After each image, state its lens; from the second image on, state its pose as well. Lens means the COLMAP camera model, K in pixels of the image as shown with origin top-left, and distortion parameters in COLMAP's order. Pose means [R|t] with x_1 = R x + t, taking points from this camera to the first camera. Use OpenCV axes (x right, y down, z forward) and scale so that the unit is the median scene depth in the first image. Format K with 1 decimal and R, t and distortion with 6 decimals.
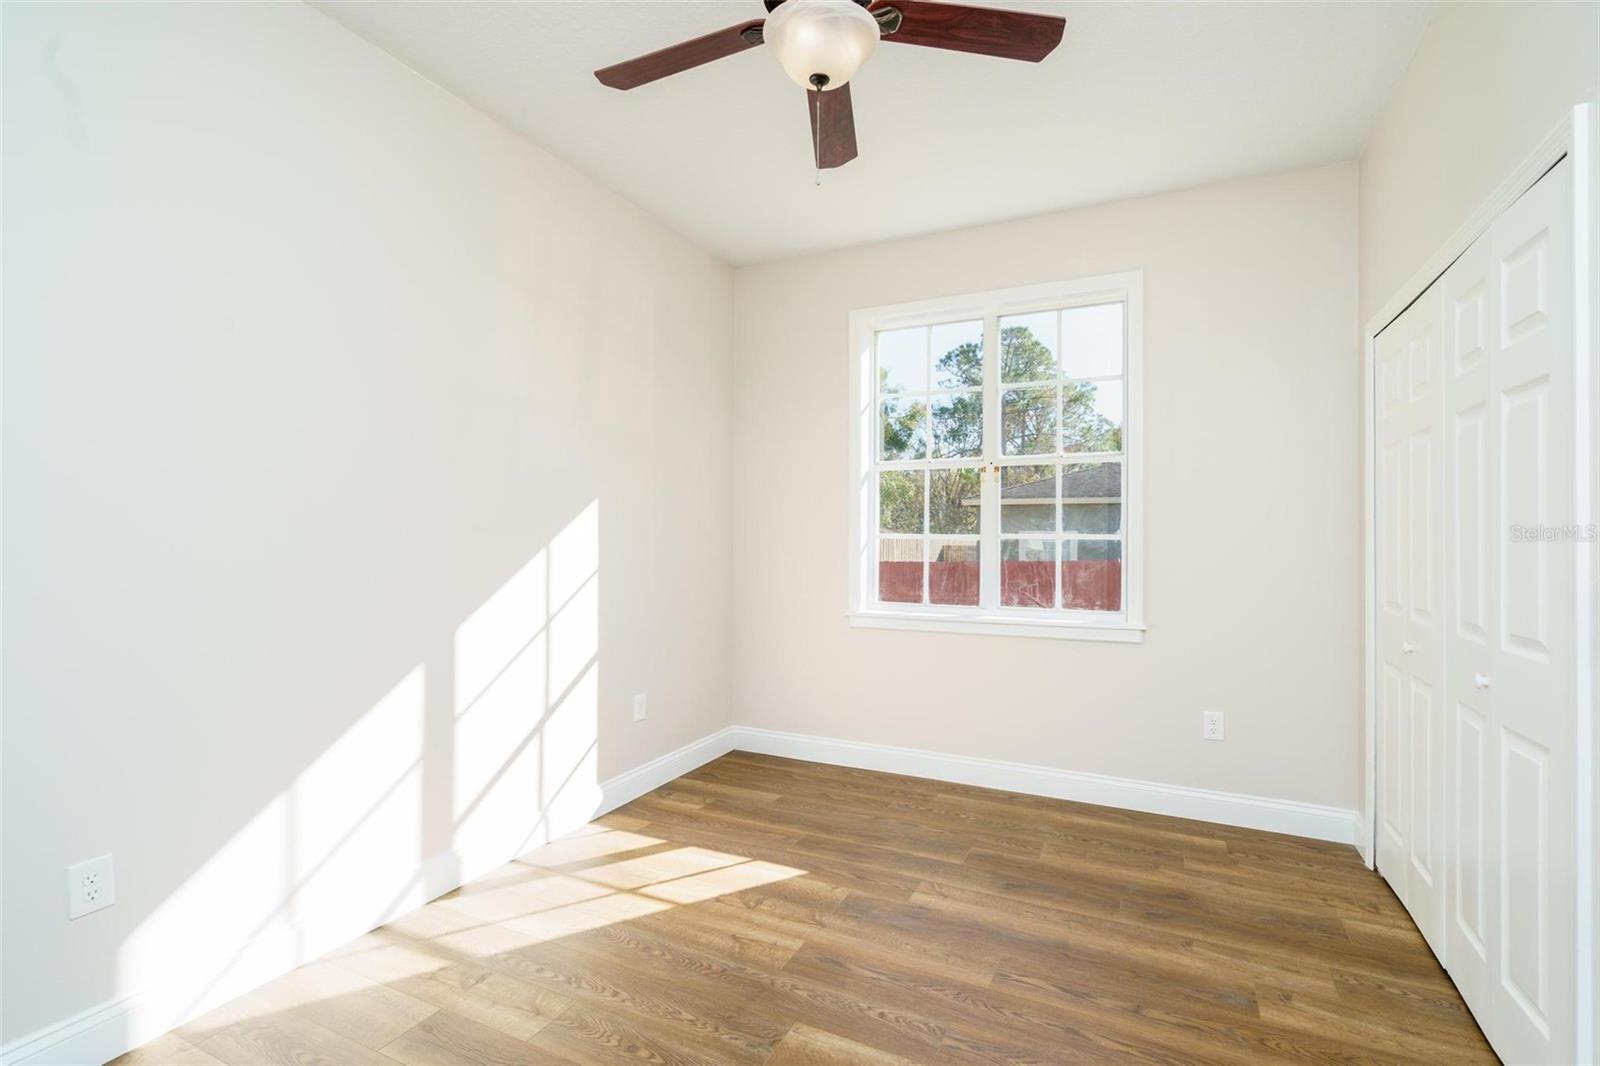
lens RADIAL K [[748.1, 0, 802.4], [0, 748.1, 534.1], [0, 0, 1]] dist [-0.000772, 0.000498]
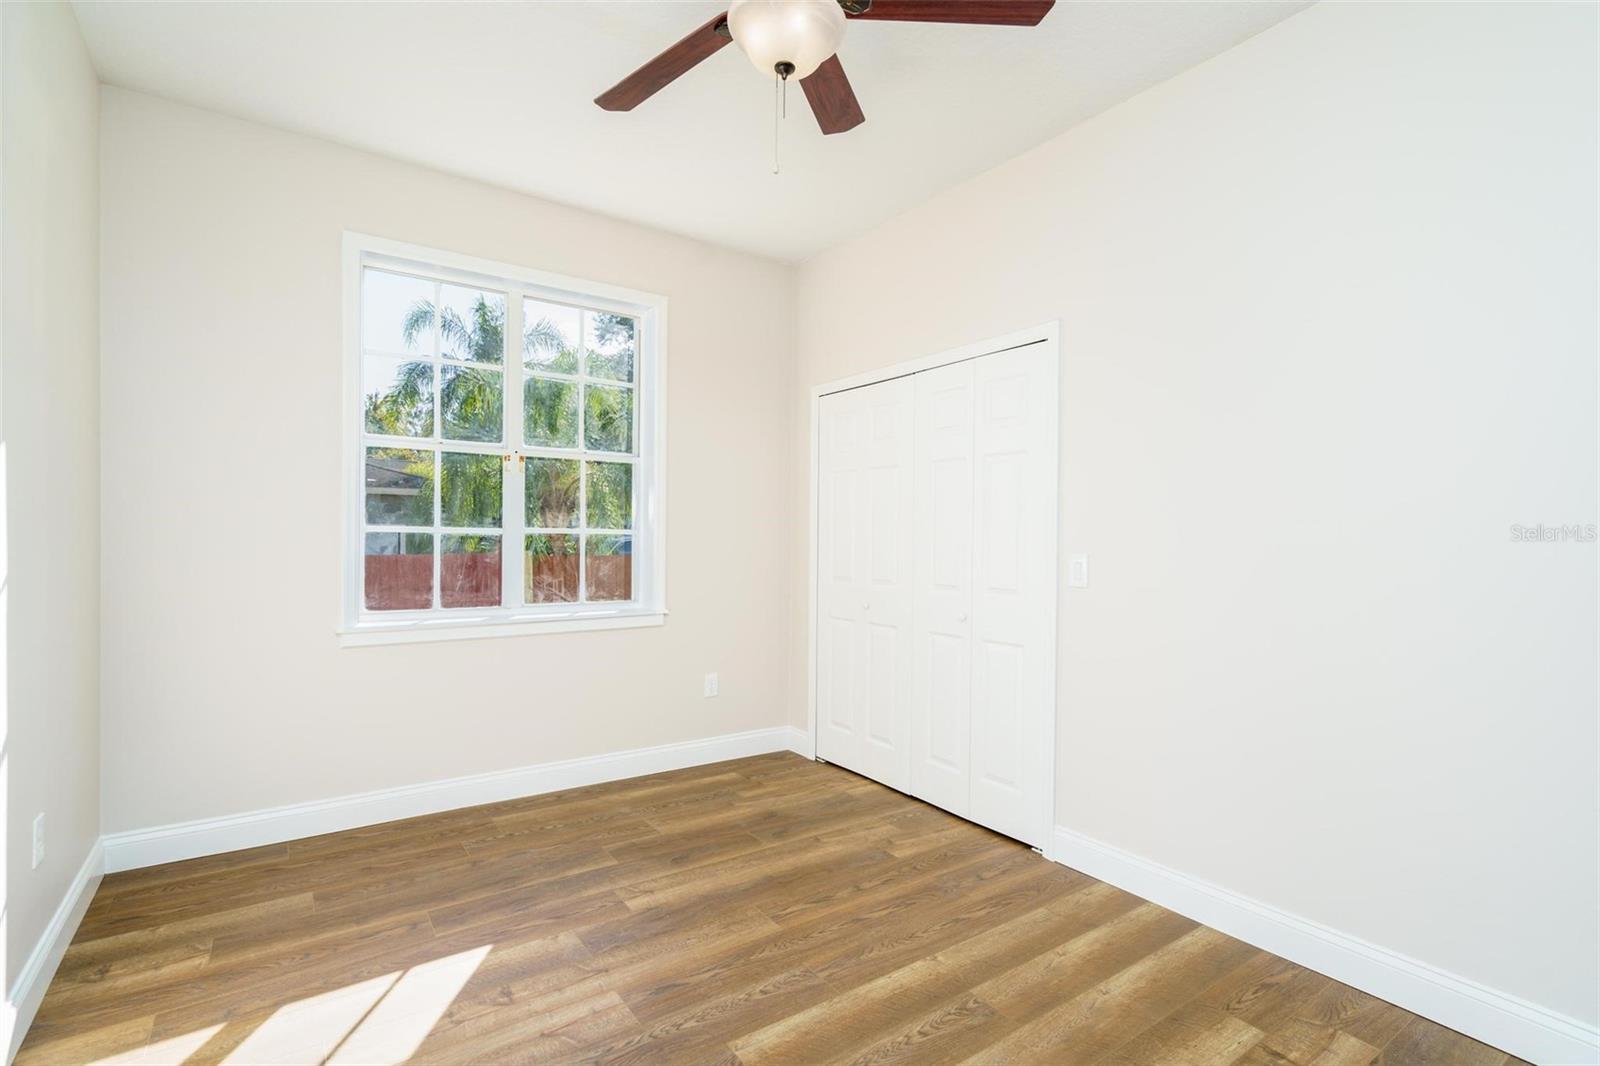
lens RADIAL K [[748.1, 0, 805.4], [0, 748.1, 540.0], [0, 0, 1]] dist [-0.000772, 0.000498]
pose [[0.474981, -0.000553, 0.879996, -0.478827], [-0.013315, 0.999881, 0.007815, 0.003485], [-0.879895, -0.015429, 0.474917, 0.285062]]
